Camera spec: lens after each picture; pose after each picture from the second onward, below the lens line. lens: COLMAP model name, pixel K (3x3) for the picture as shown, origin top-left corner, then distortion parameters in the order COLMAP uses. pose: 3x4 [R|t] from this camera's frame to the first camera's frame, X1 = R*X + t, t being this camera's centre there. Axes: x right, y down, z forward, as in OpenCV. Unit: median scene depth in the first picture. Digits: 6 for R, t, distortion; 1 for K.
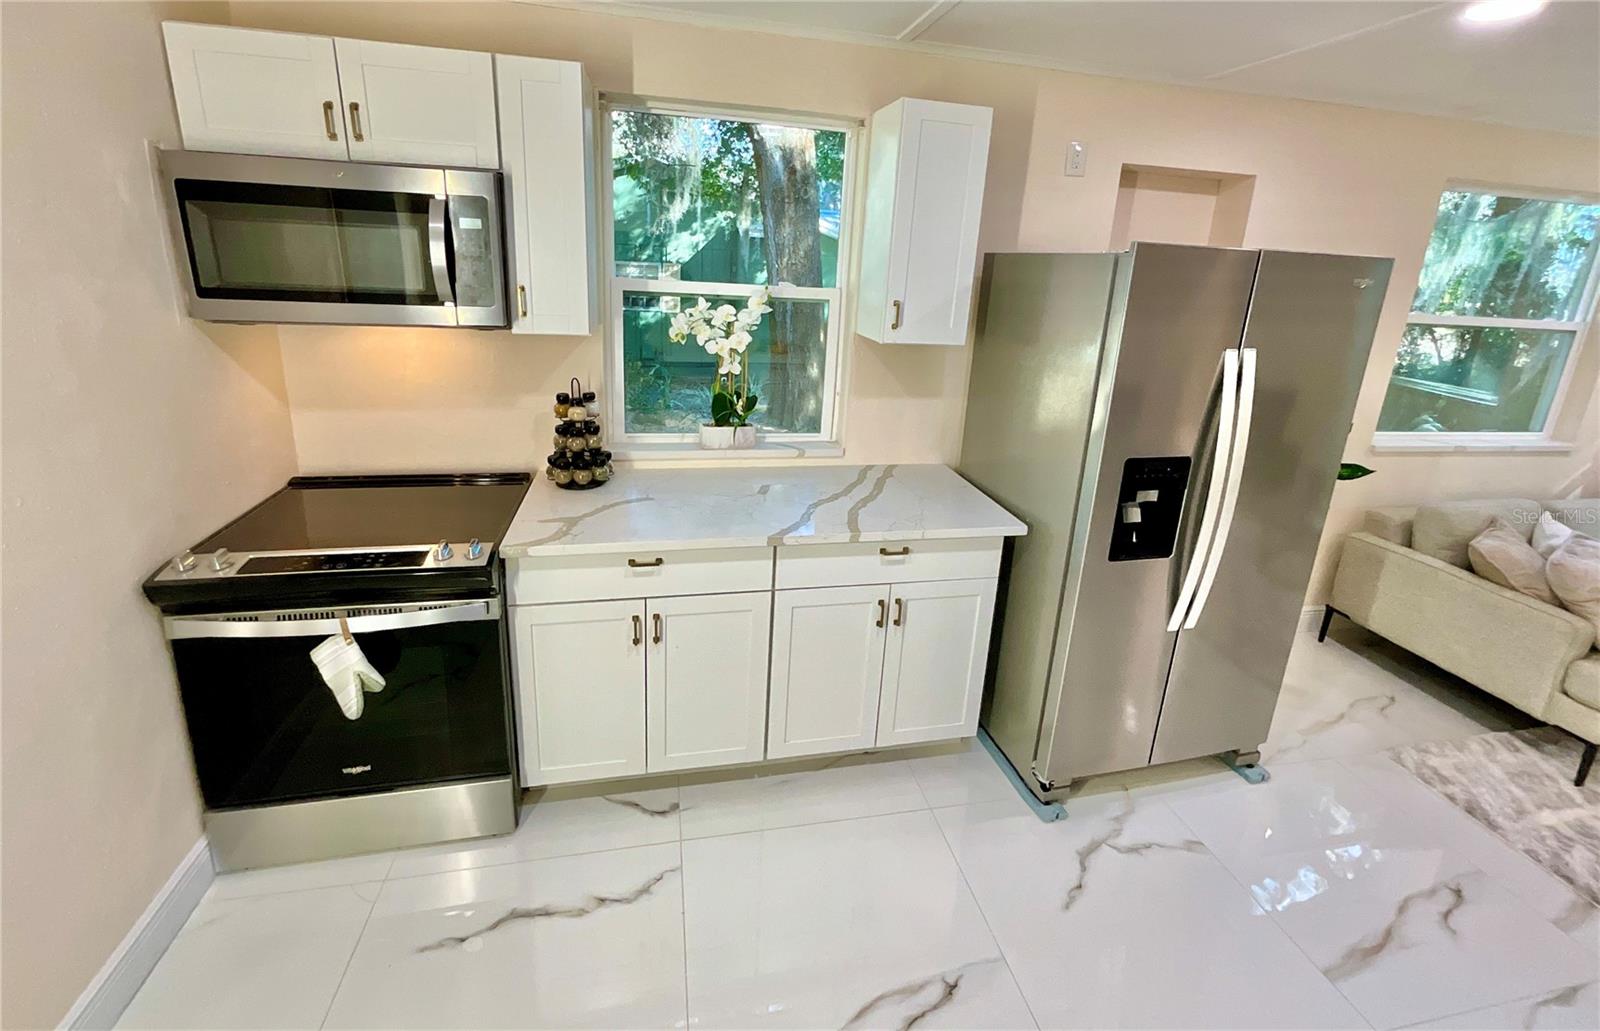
lens RADIAL K [[669.8, 0, 799.2], [0, 669.8, 435.2], [0, 0, 1]] dist [0.000720, -0.002668]
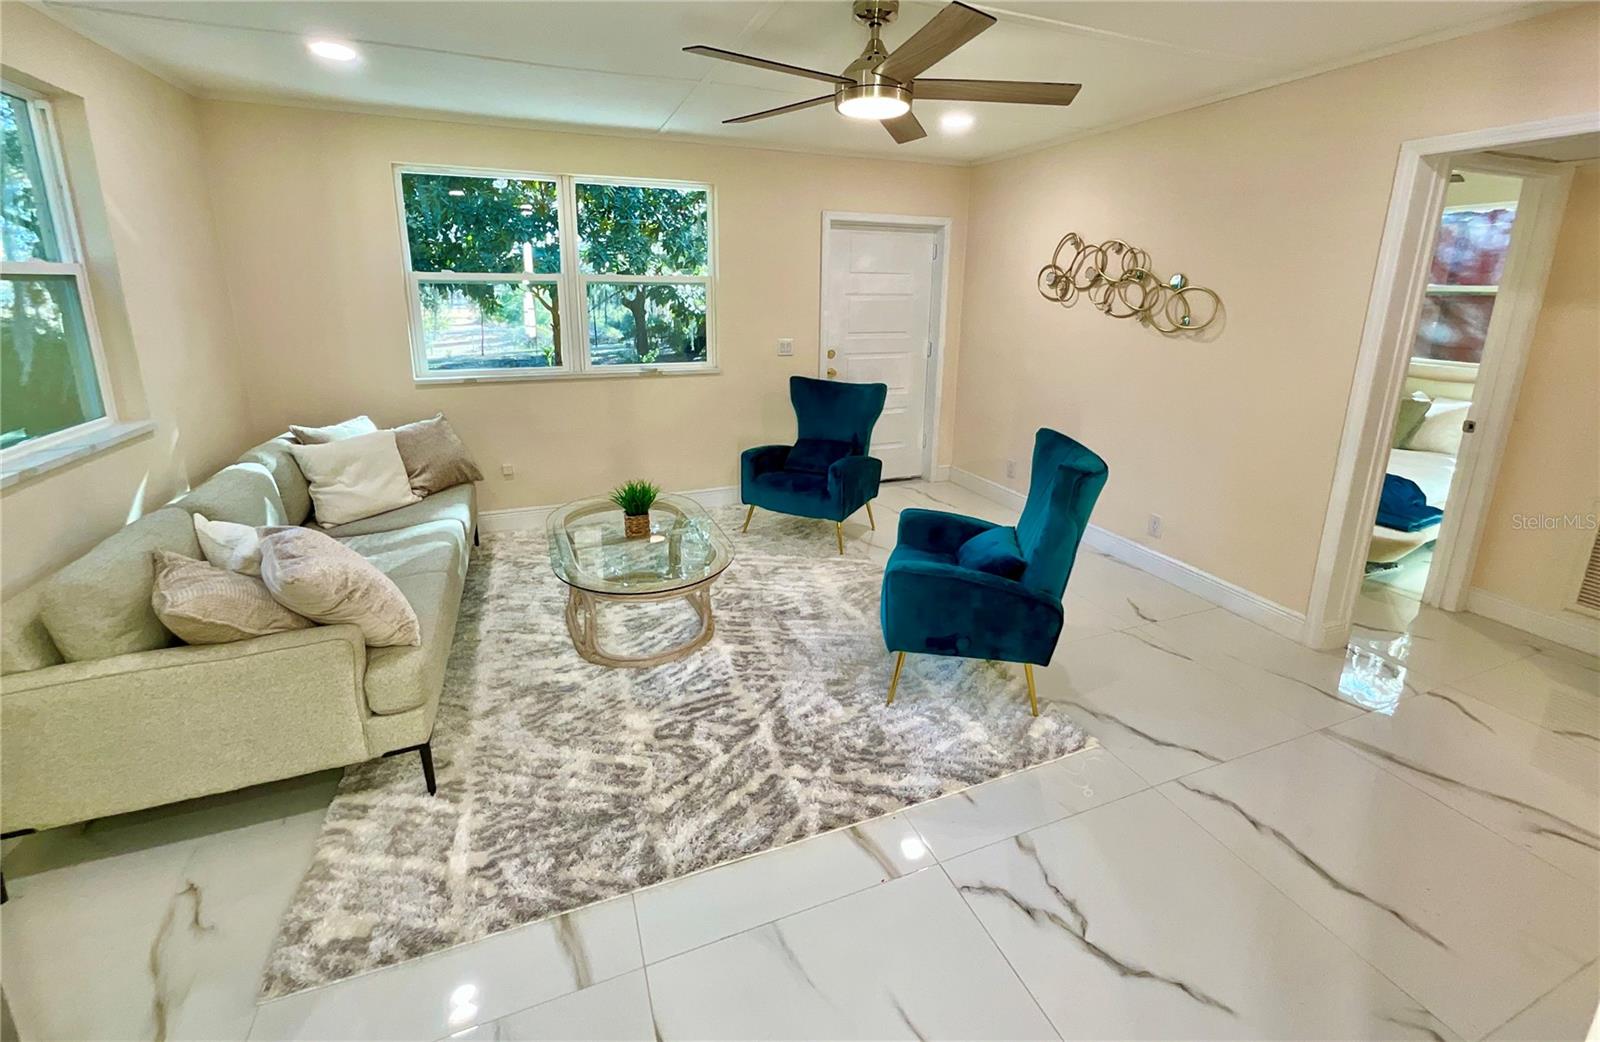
lens RADIAL K [[670.8, 0, 800.1], [0, 670.8, 444.2], [0, 0, 1]] dist [0.000099, 0.000784]
pose [[-0.170082, -0.280148, 0.944769, 0.418122], [0.234224, 0.919770, 0.314901, -0.045895], [-0.957189, 0.274847, -0.090819, 0.524208]]
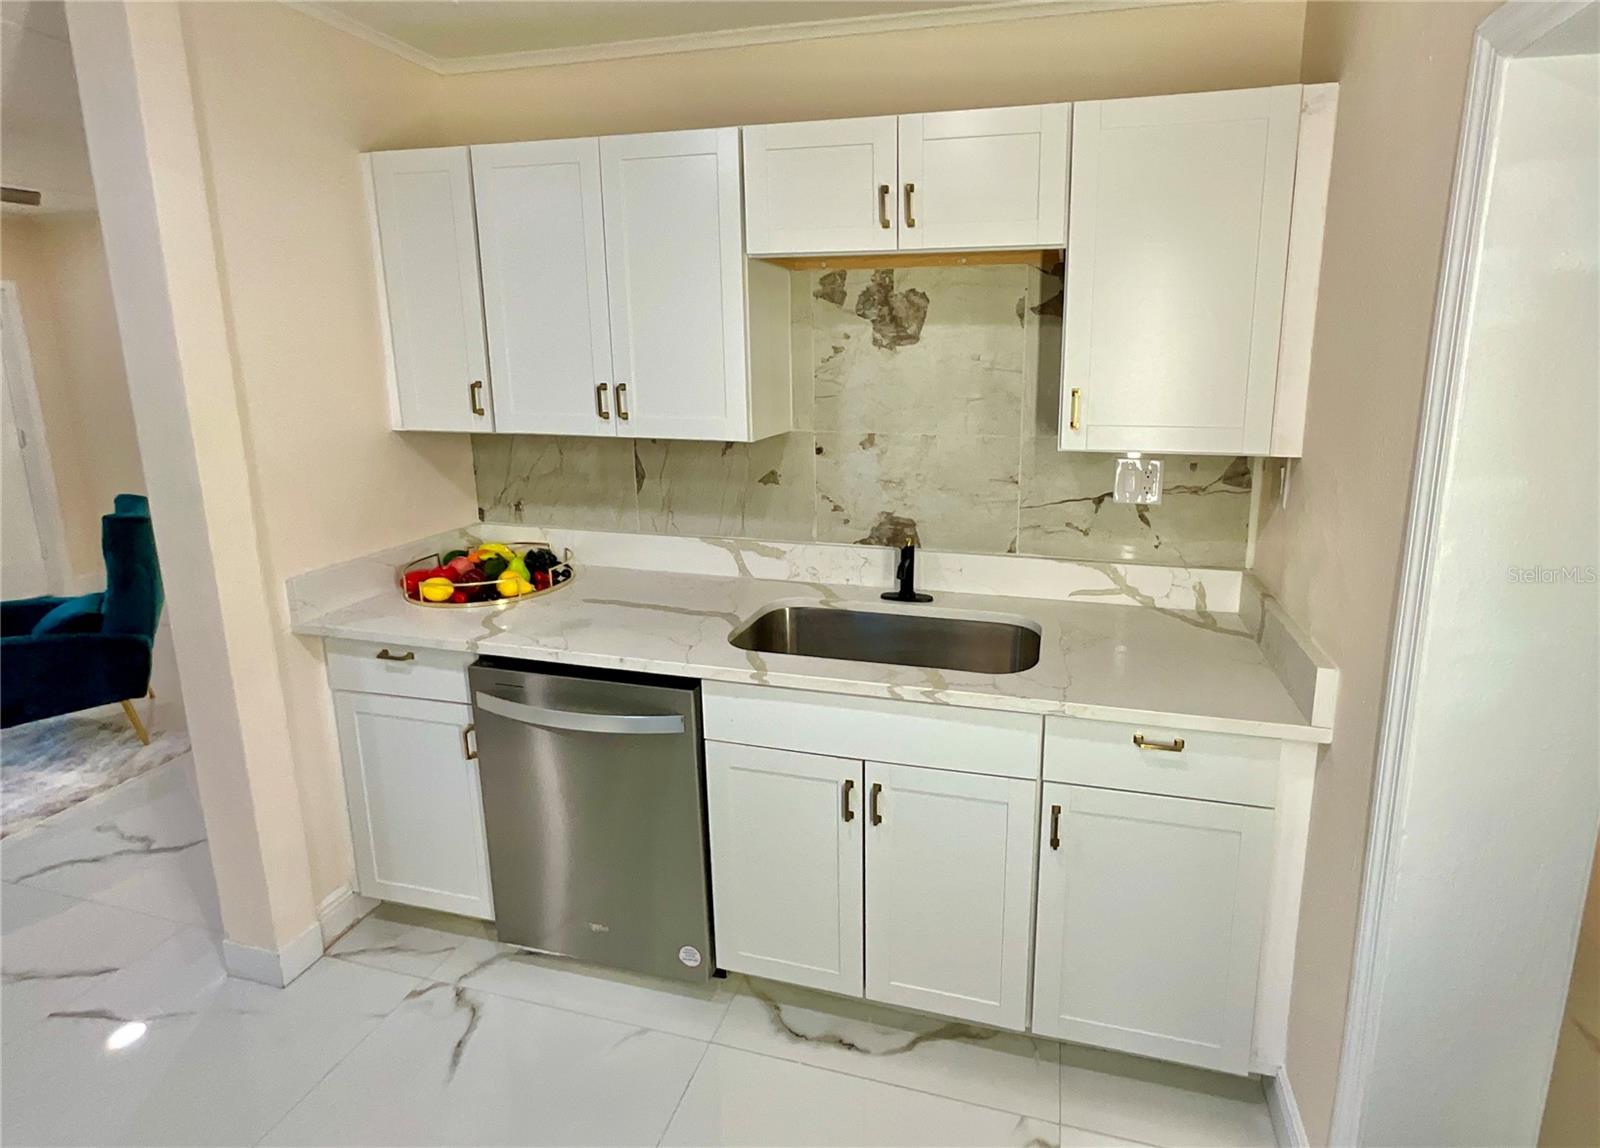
lens RADIAL K [[736.8, 0, 881.8], [0, 736.8, 488.4], [0, 0, 1]] dist [-0.000099, -0.000050]
pose [[-0.906929, -0.127878, 0.401406, -0.399462], [0.059219, 0.904659, 0.422002, -0.109110], [-0.417100, 0.406496, -0.812889, 0.521219]]
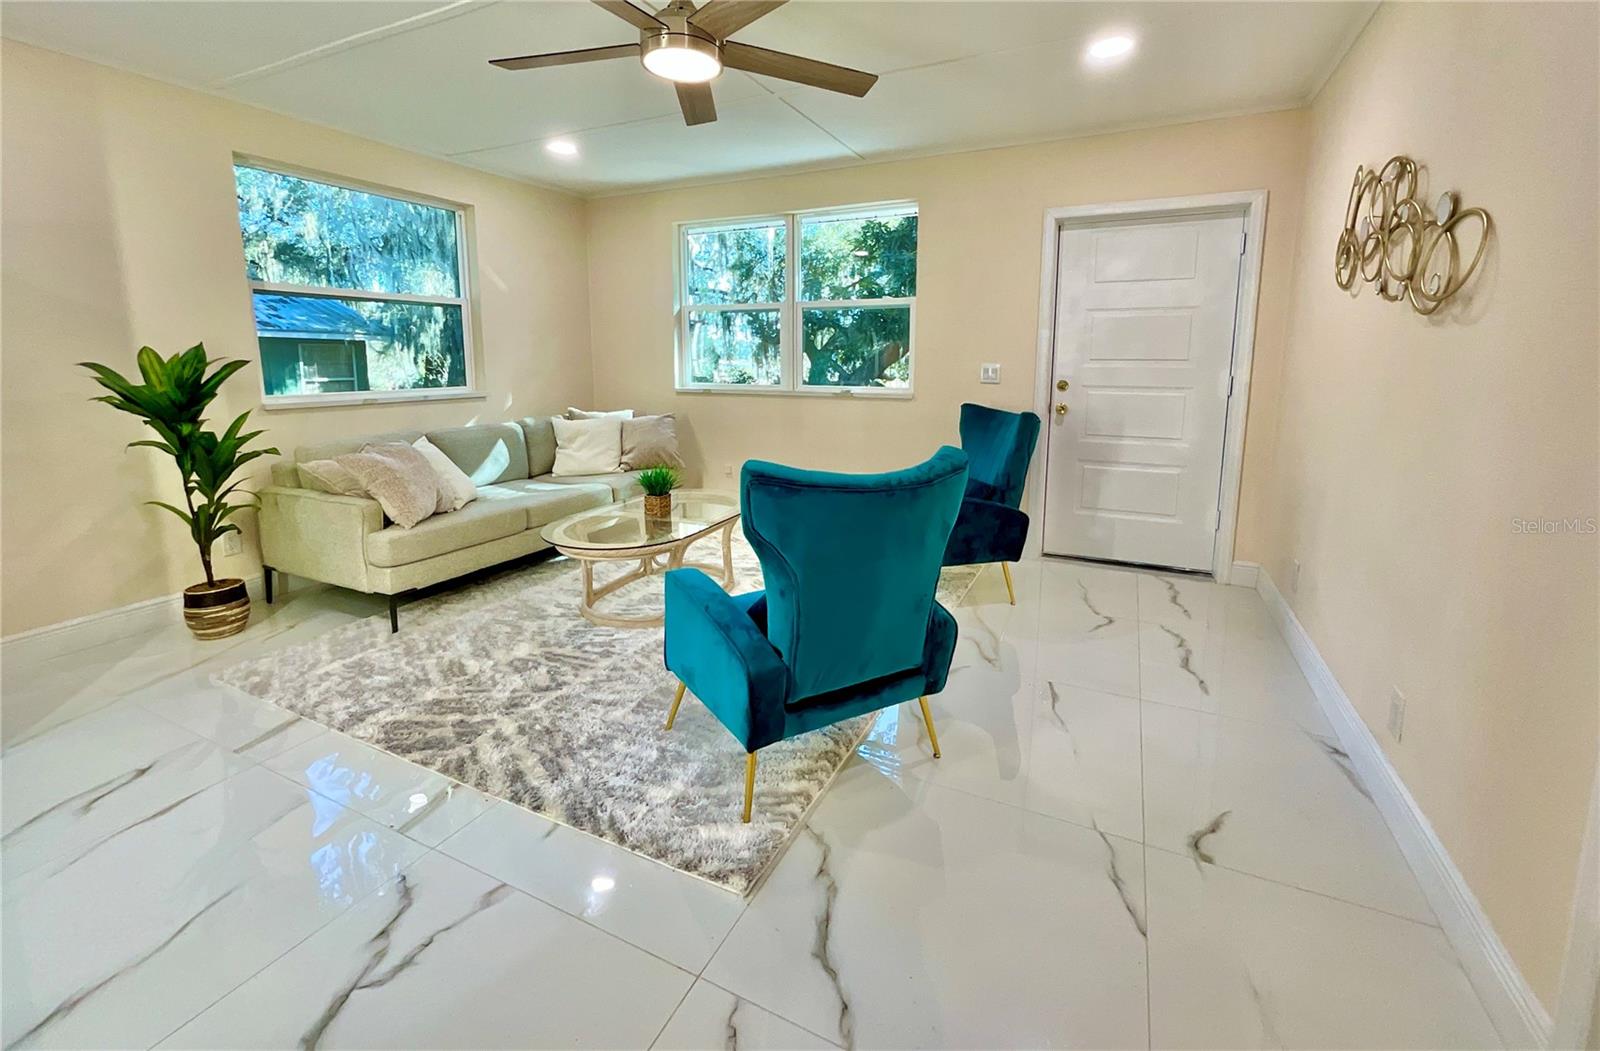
lens RADIAL K [[673.2, 0, 796.3], [0, 673.2, 451.6], [0, 0, 1]] dist [-0.001164, -0.000001]
pose [[0.614248, -0.163912, 0.771902, 0.752828], [0.233099, 0.972227, 0.020960, 0.361788], [-0.753900, 0.167055, 0.635396, -0.404256]]
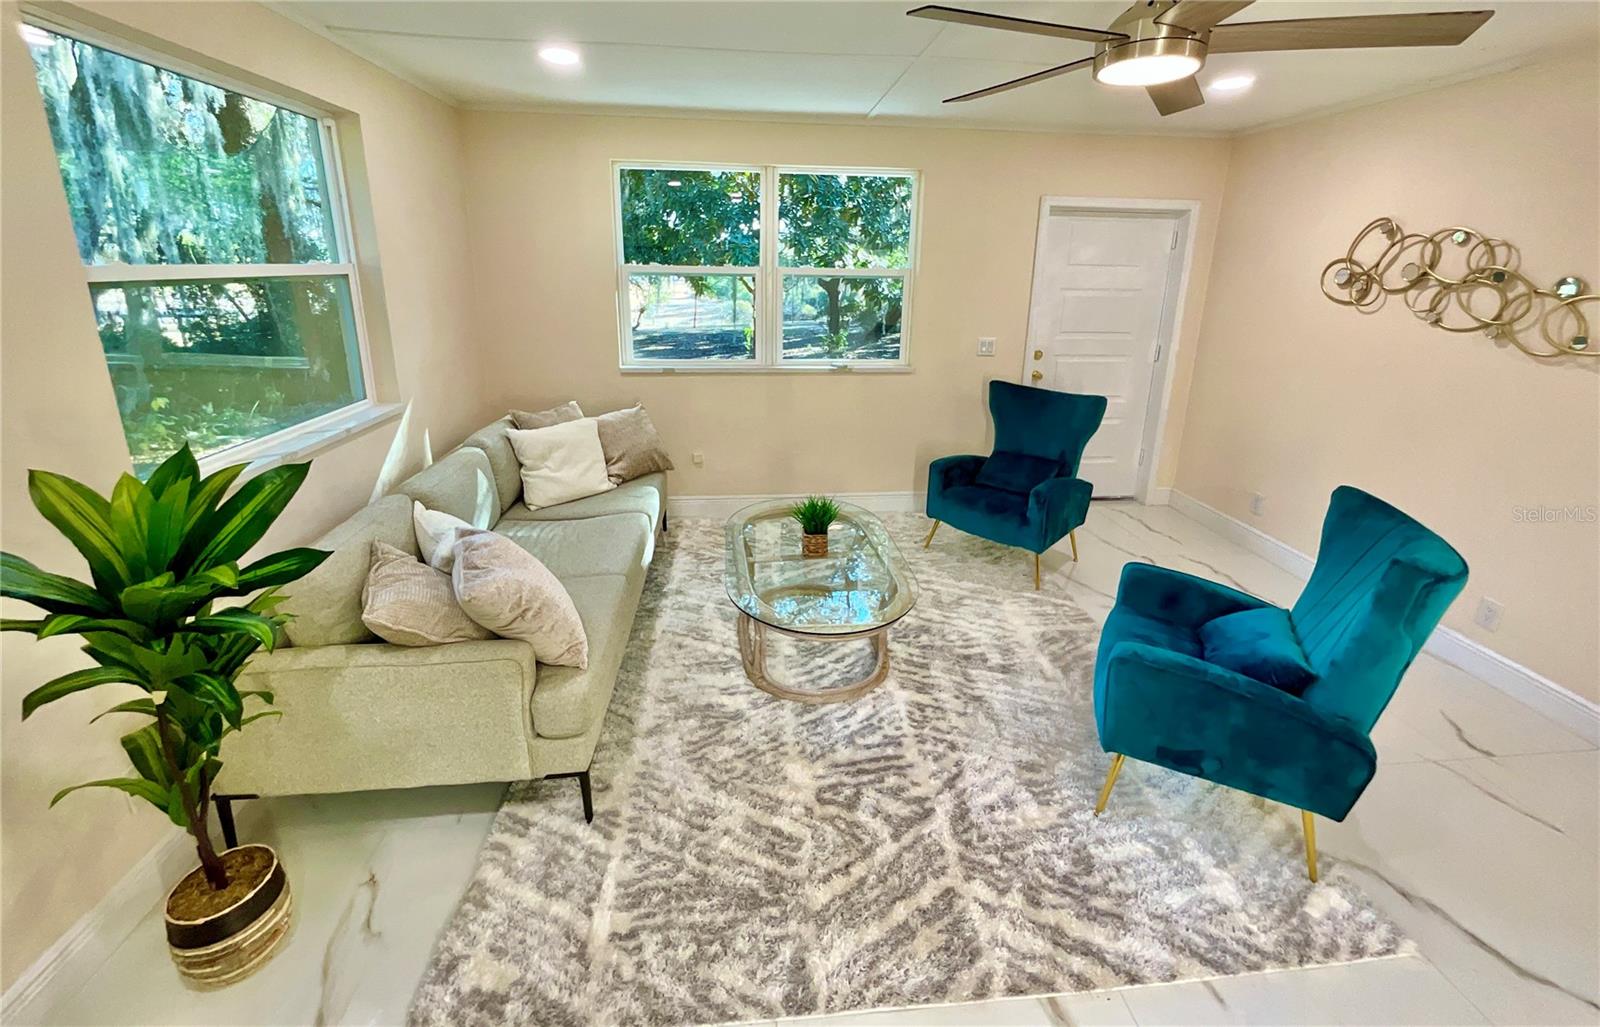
lens RADIAL K [[648.9, 0, 801.0], [0, 648.9, 429.0], [0, 0, 1]] dist [0.002199, 0.000155]
pose [[0.109532, -0.297676, 0.948363, 0.601151], [0.246664, 0.932399, 0.264176, -0.075936], [-0.962891, 0.204991, 0.175553, 0.526509]]
